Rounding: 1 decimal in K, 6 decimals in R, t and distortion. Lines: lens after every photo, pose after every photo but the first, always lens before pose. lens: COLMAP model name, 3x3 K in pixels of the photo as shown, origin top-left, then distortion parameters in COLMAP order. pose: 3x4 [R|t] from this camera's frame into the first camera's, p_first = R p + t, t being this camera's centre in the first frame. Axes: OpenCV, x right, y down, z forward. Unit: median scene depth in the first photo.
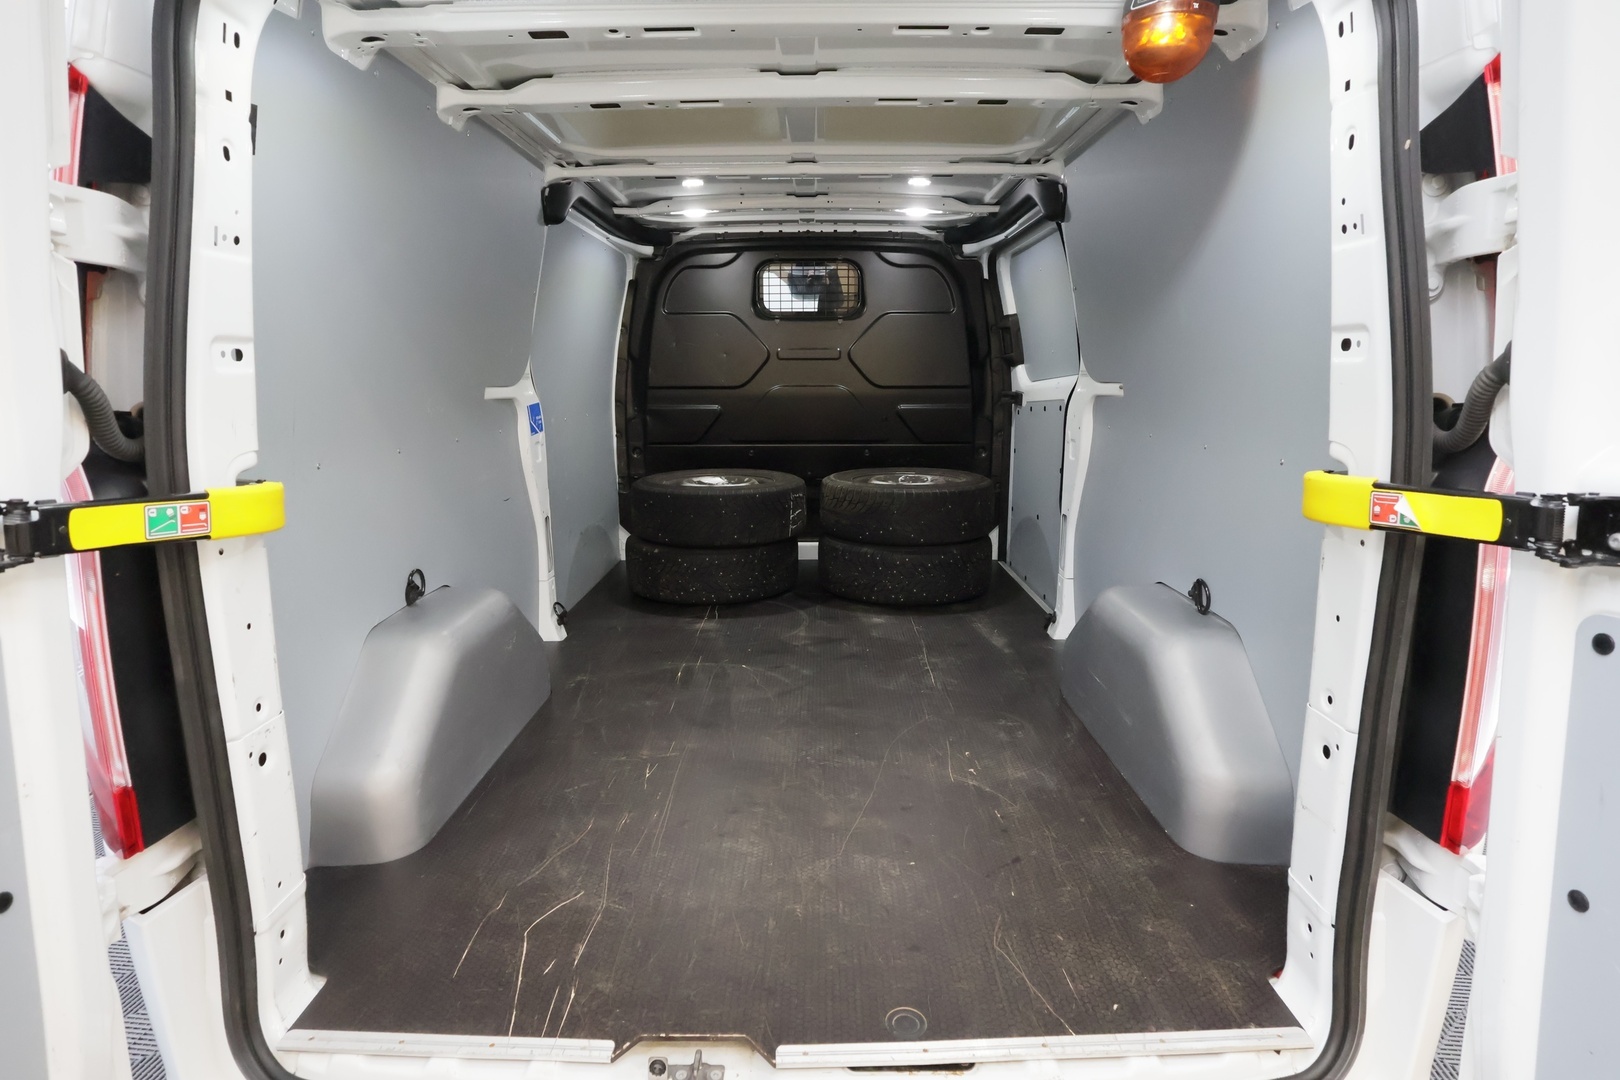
lens RADIAL K [[867.0, 0, 798.4], [0, 867.0, 536.0], [0, 0, 1]] dist [-0.000207, 0.001670]
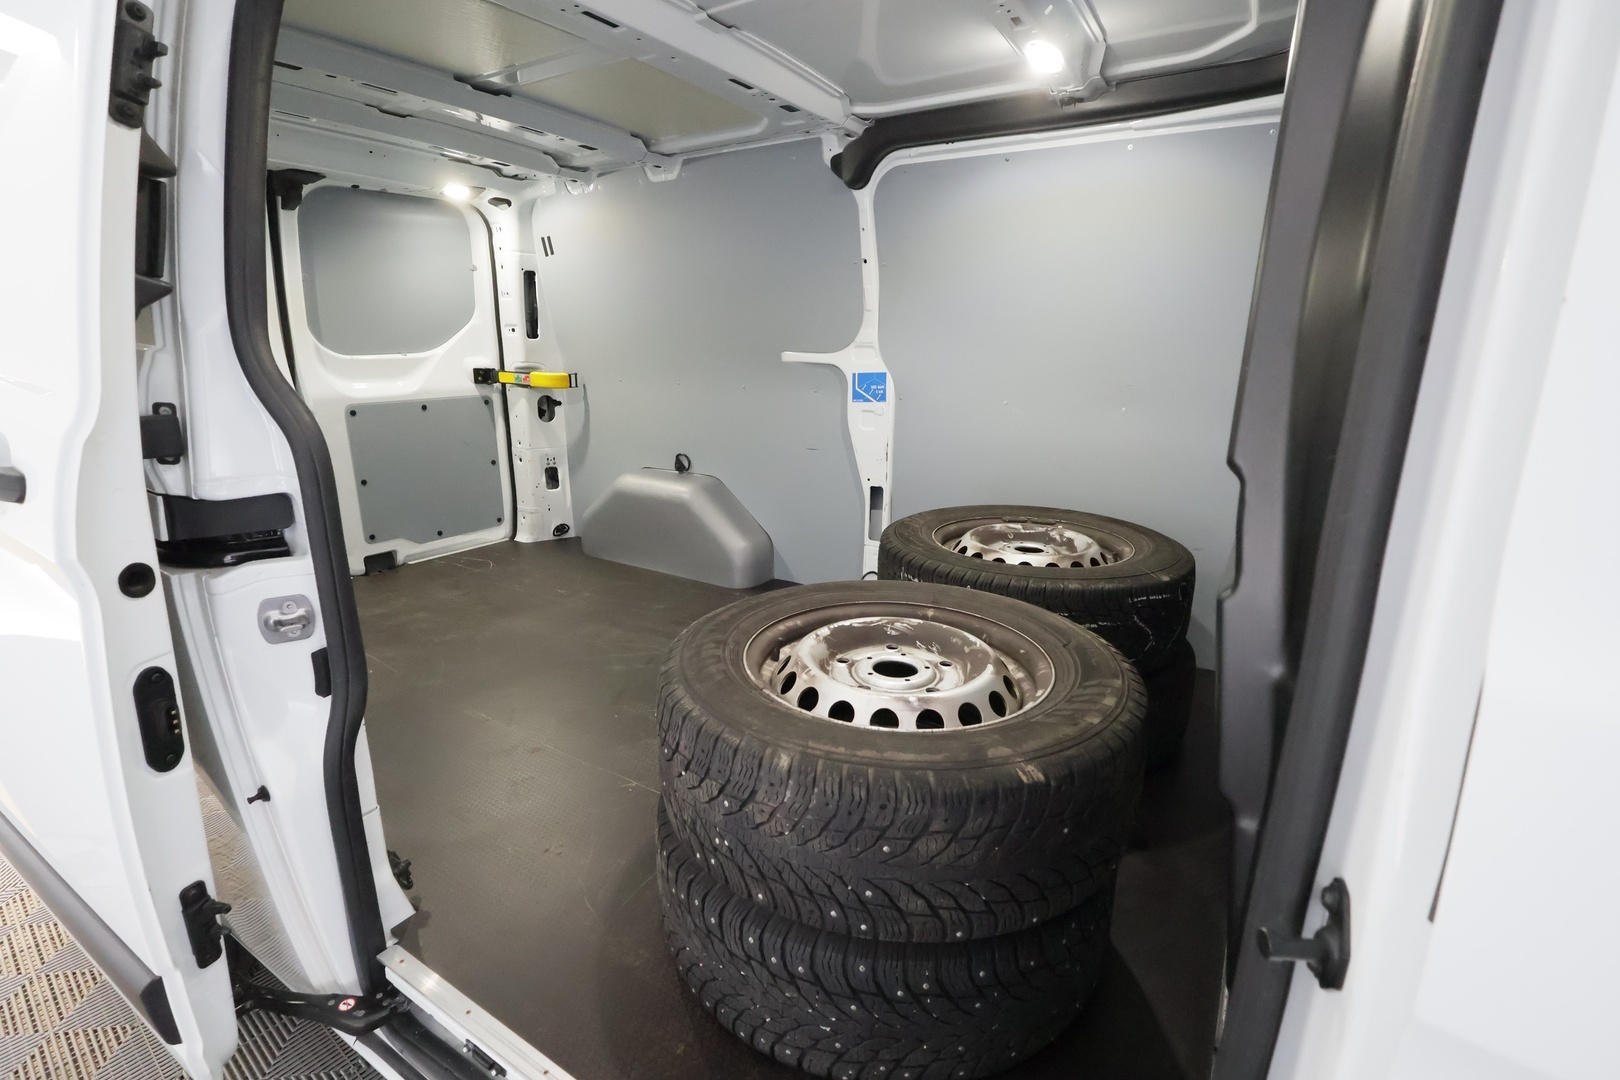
lens RADIAL K [[745.6, 0, 810.0], [0, 745.6, 540.0], [0, 0, 1]] dist [-0.000466, -0.000028]
pose [[-0.519955, 0.226631, -0.823581, 0.690505], [-0.167501, 0.918391, 0.358470, -0.378532], [0.837610, 0.324339, -0.439562, 1.922511]]
